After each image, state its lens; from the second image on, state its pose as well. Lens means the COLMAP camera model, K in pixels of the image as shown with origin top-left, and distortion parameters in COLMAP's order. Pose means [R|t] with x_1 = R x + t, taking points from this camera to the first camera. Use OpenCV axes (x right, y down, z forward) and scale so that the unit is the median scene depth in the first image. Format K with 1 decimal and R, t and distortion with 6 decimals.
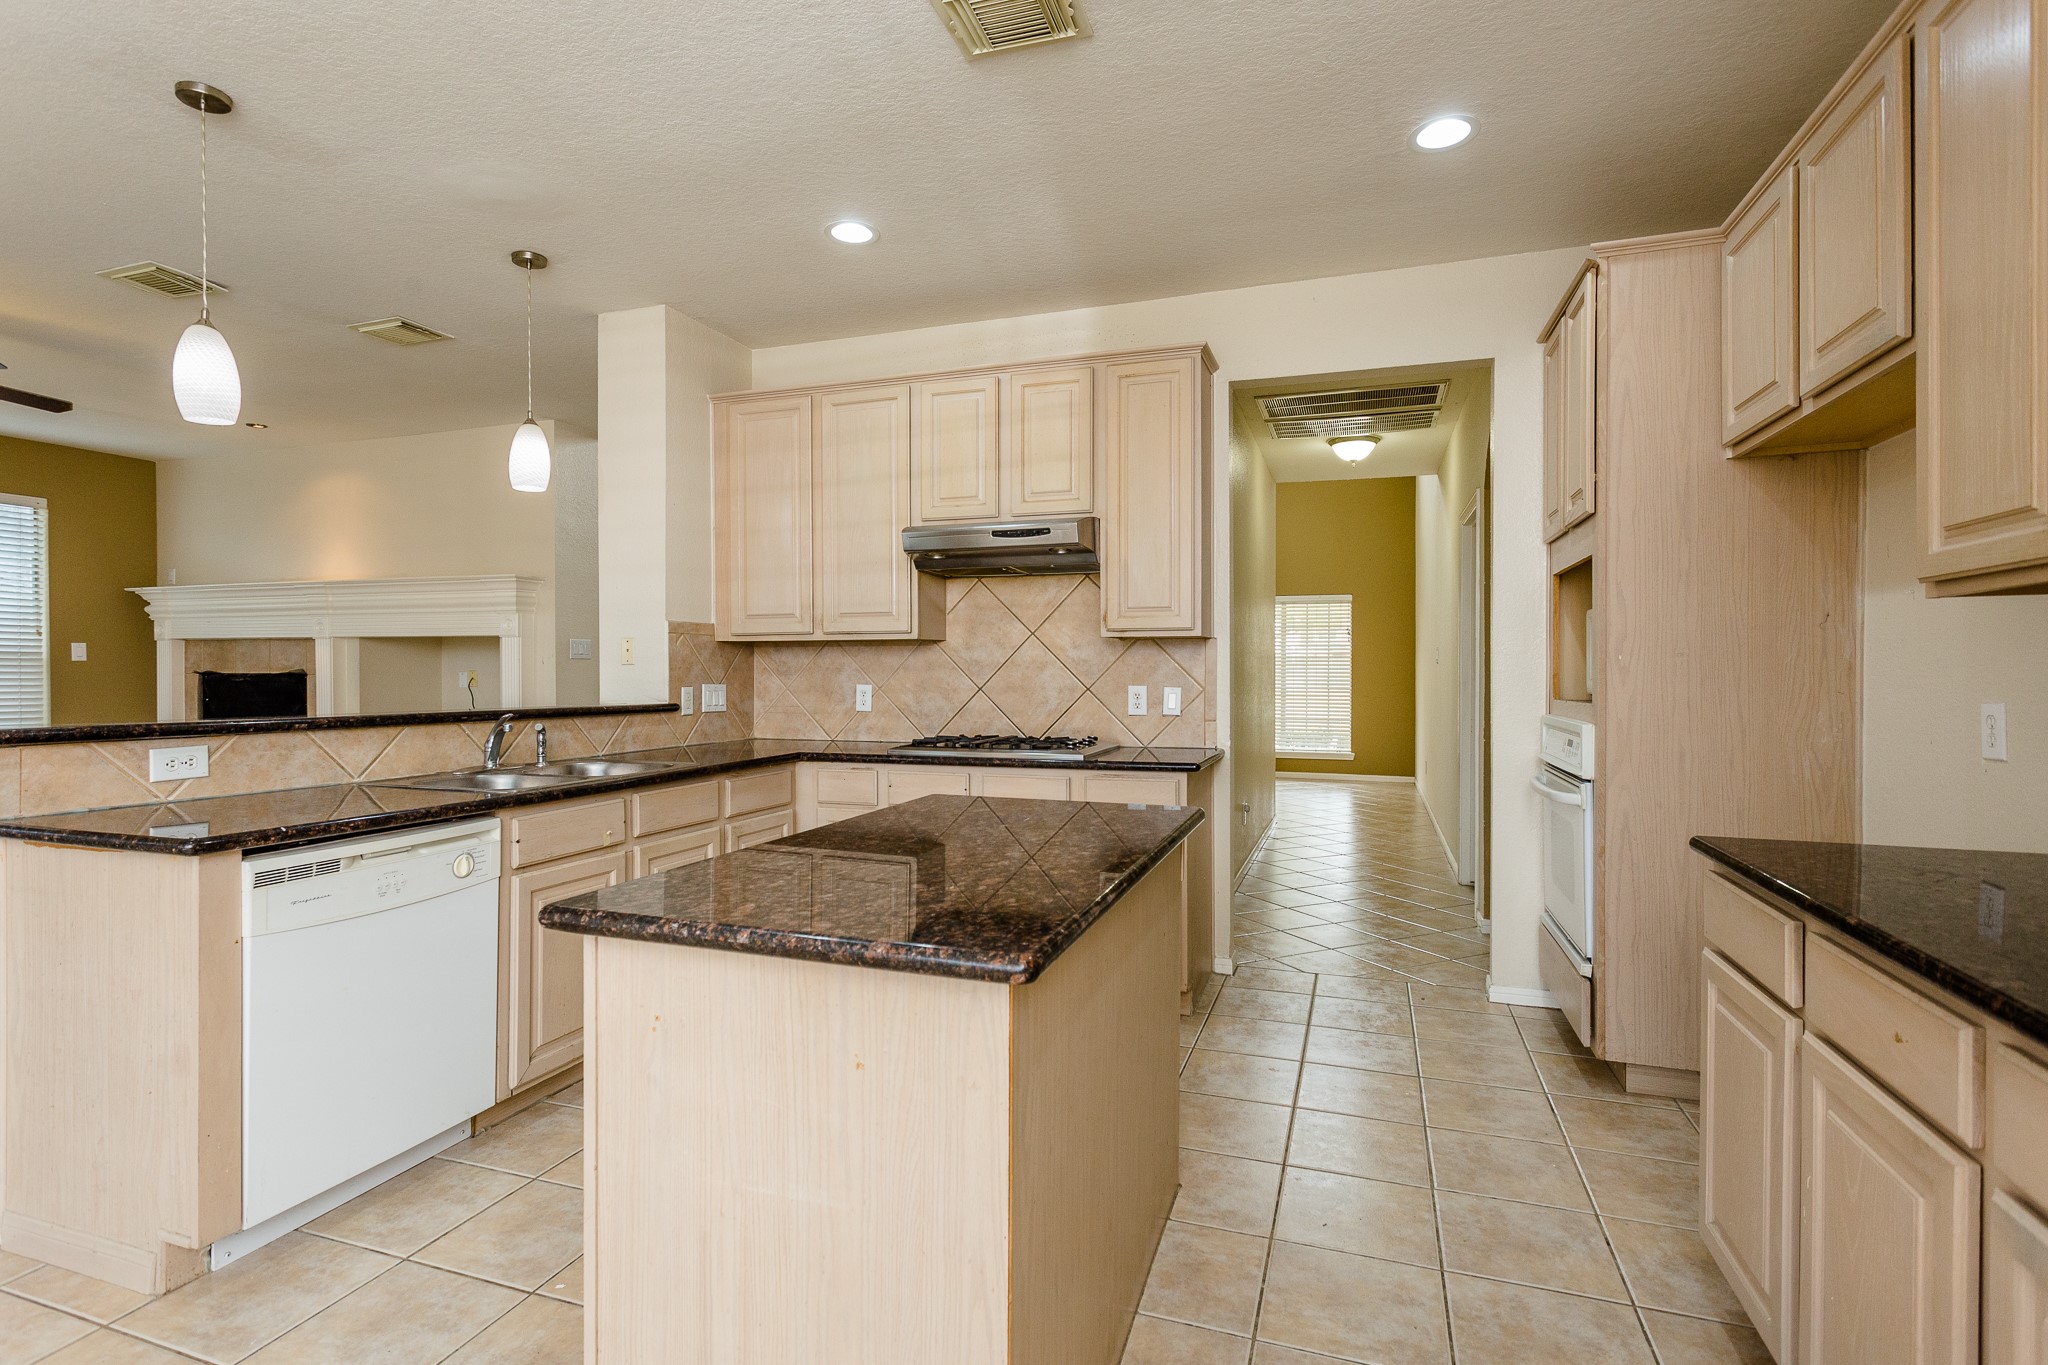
lens RADIAL K [[971.2, 0, 1016.7], [0, 971.2, 674.2], [0, 0, 1]] dist [-0.000642, 0.003083]
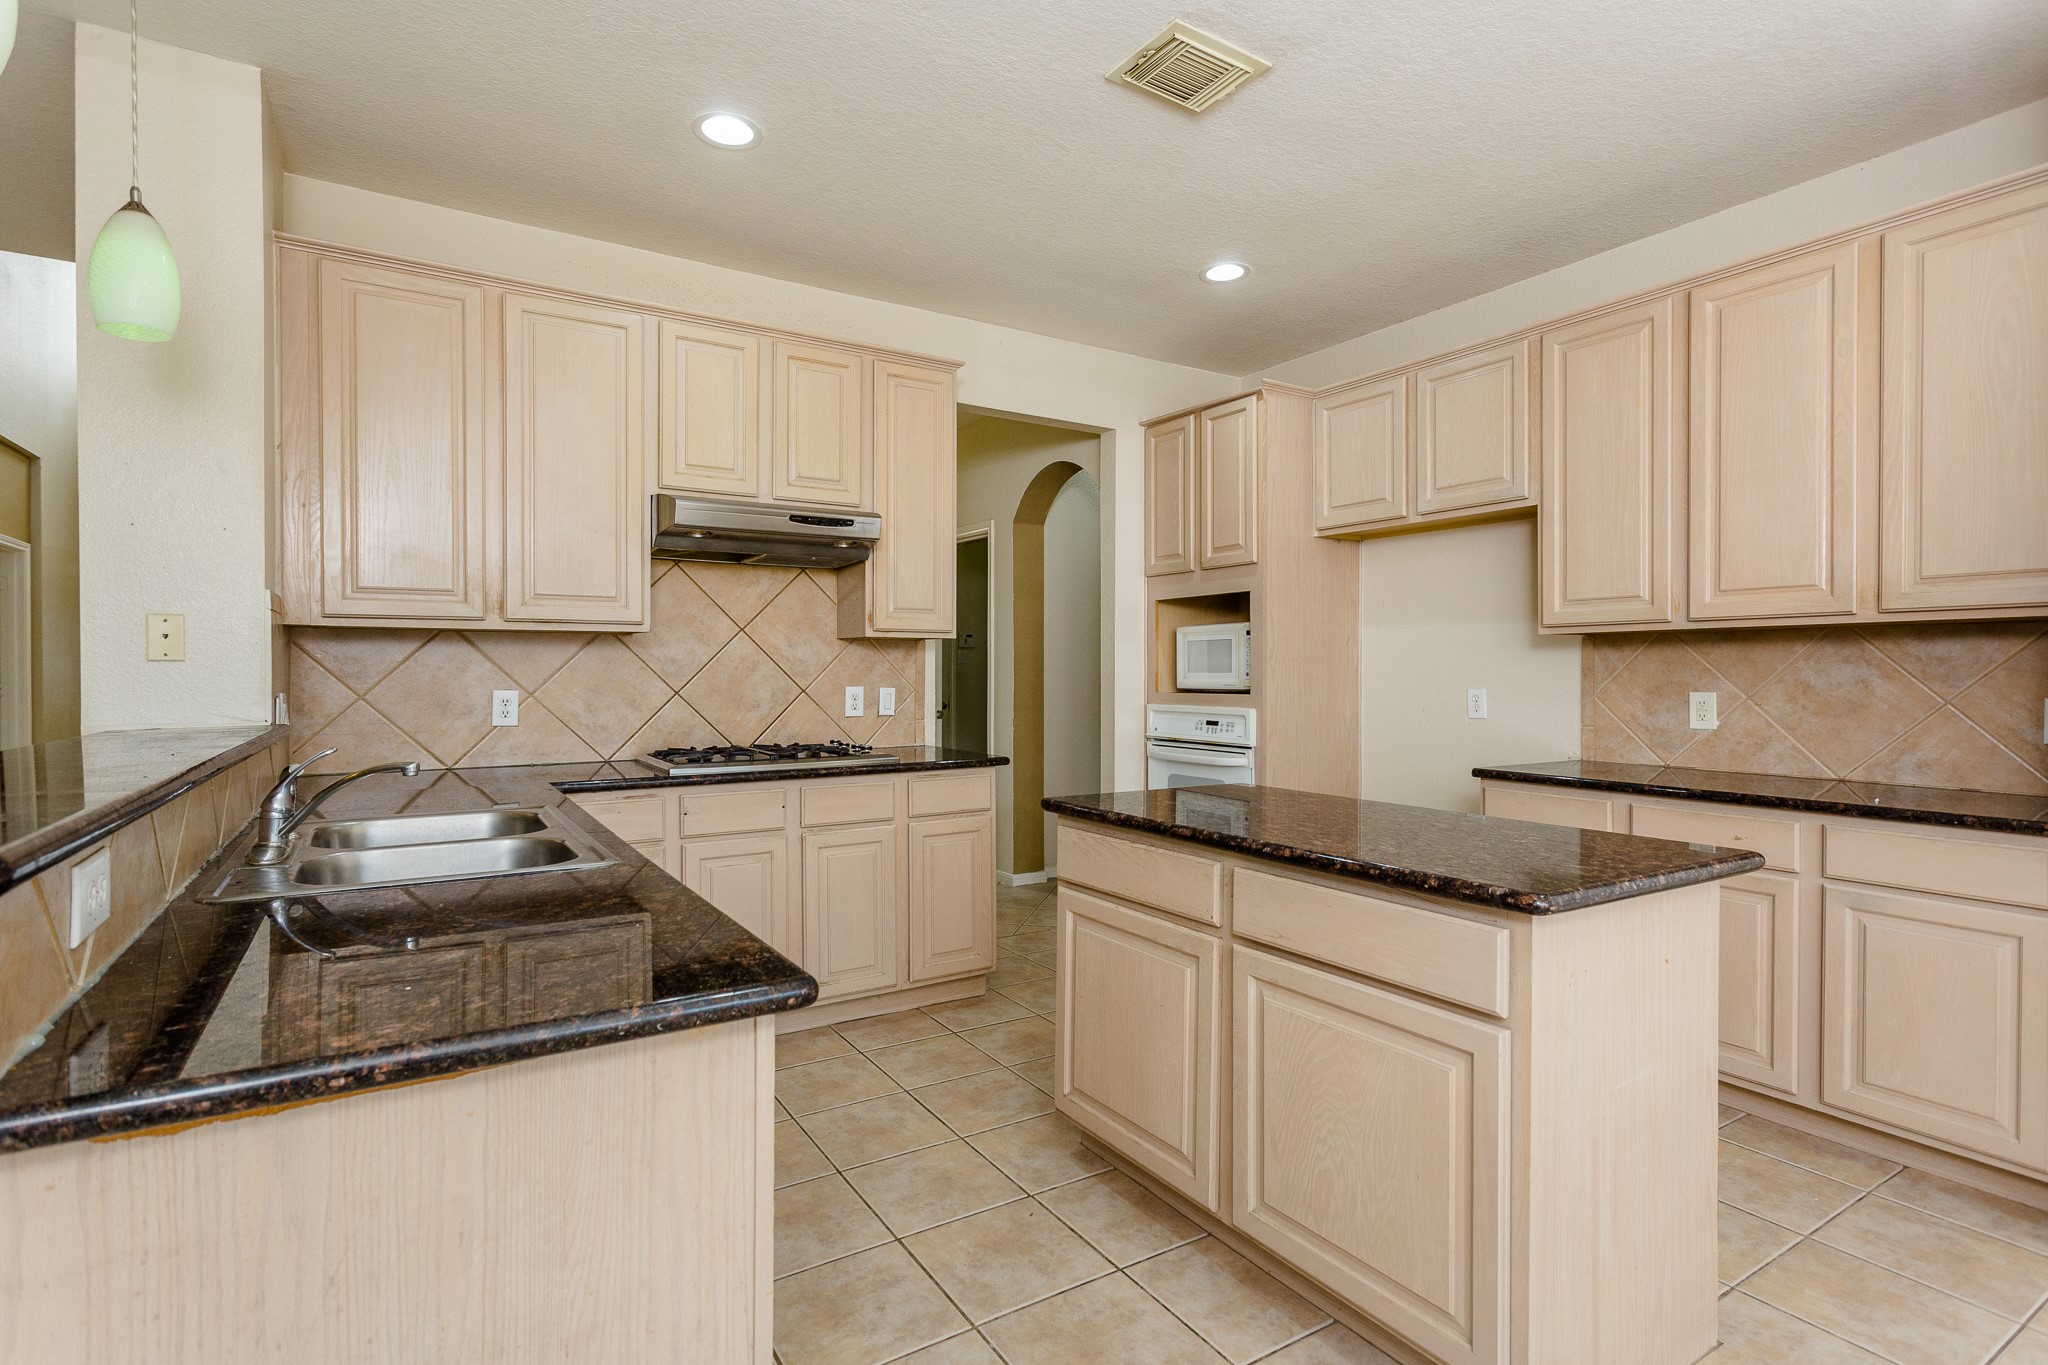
lens RADIAL K [[971.2, 0, 992.9], [0, 971.2, 673.2], [0, 0, 1]] dist [-0.000642, 0.003083]
pose [[0.639442, -0.001894, 0.768837, -0.549222], [0.001951, 0.999998, 0.000842, -0.002267], [-0.768837, 0.000962, 0.639444, 0.265266]]
